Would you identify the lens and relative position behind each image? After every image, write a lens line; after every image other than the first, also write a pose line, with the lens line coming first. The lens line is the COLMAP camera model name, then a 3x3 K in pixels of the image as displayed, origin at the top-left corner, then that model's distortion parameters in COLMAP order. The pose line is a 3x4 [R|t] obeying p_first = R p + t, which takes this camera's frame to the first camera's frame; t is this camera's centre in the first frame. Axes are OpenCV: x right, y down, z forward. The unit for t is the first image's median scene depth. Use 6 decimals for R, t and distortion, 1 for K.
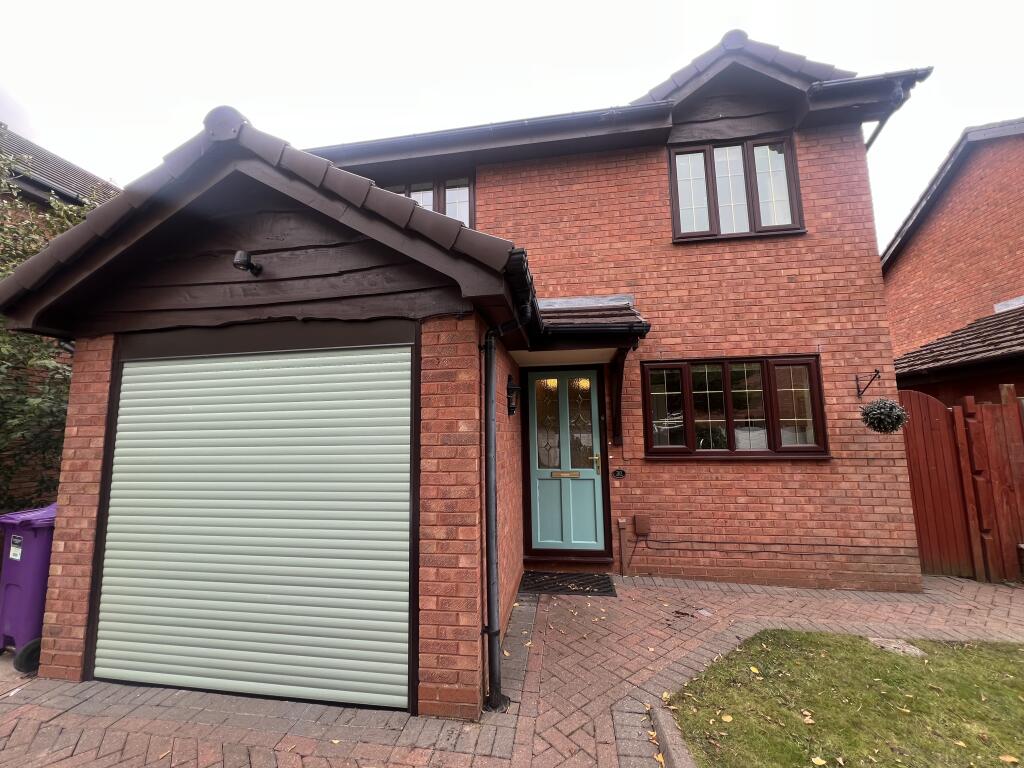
lens RADIAL K [[411.8, 0, 510.3], [0, 411.8, 381.0], [0, 0, 1]] dist [-0.001091, 0.000693]
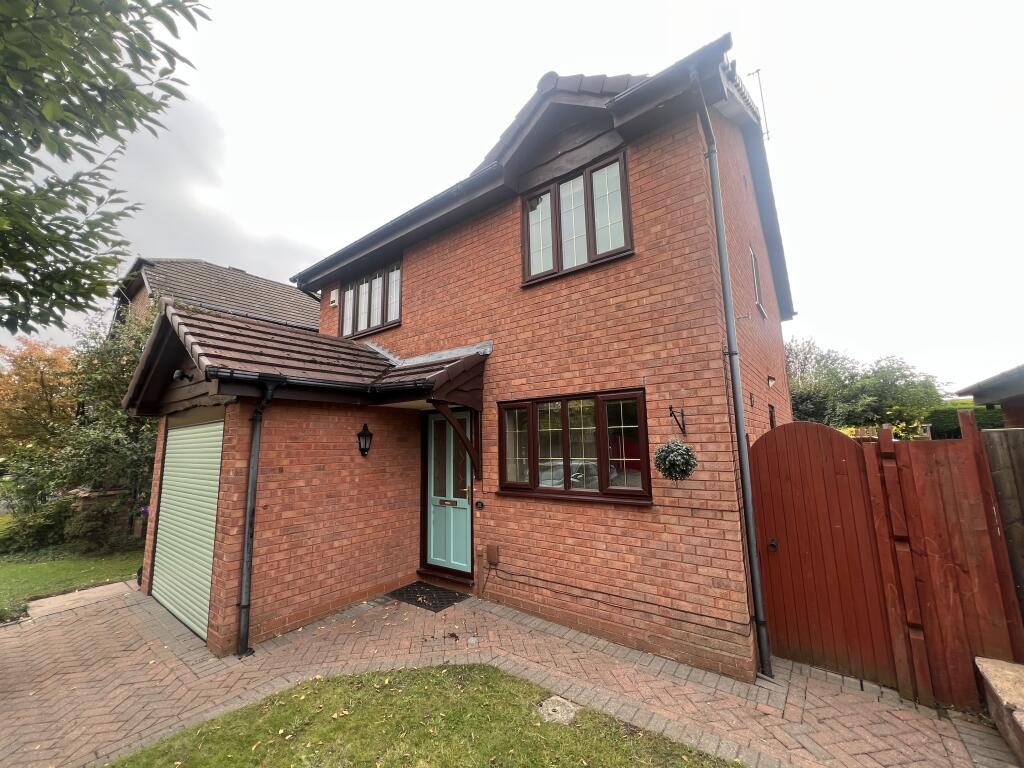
lens RADIAL K [[411.8, 0, 510.0], [0, 411.8, 381.6], [0, 0, 1]] dist [-0.001091, 0.000693]
pose [[0.873689, -0.075822, -0.480540, 0.965158], [0.065314, 0.997119, -0.038580, -0.063831], [0.482081, 0.002320, 0.876124, 0.070961]]
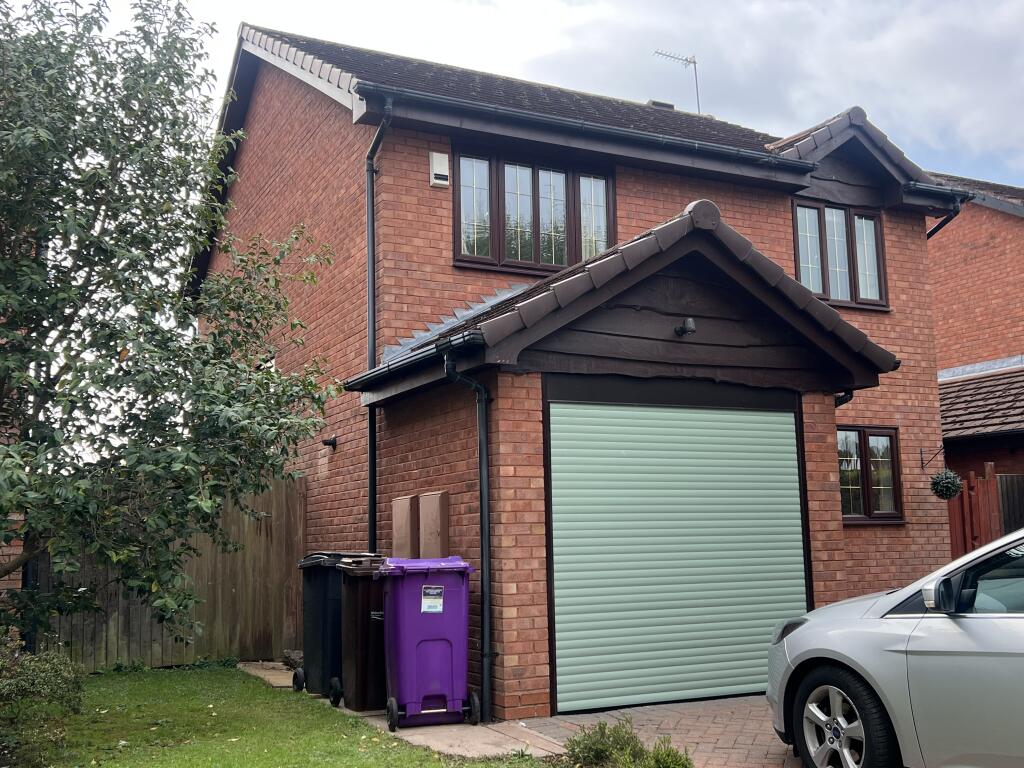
lens RADIAL K [[1055.1, 0, 510.0], [0, 1055.1, 382.0], [0, 0, 1]] dist [0.060779, 0.000000]
pose [[0.811940, 0.084416, 0.577605, -1.767416], [-0.066204, 0.996421, -0.052562, 0.031698], [-0.579975, 0.004438, 0.814622, -0.710972]]
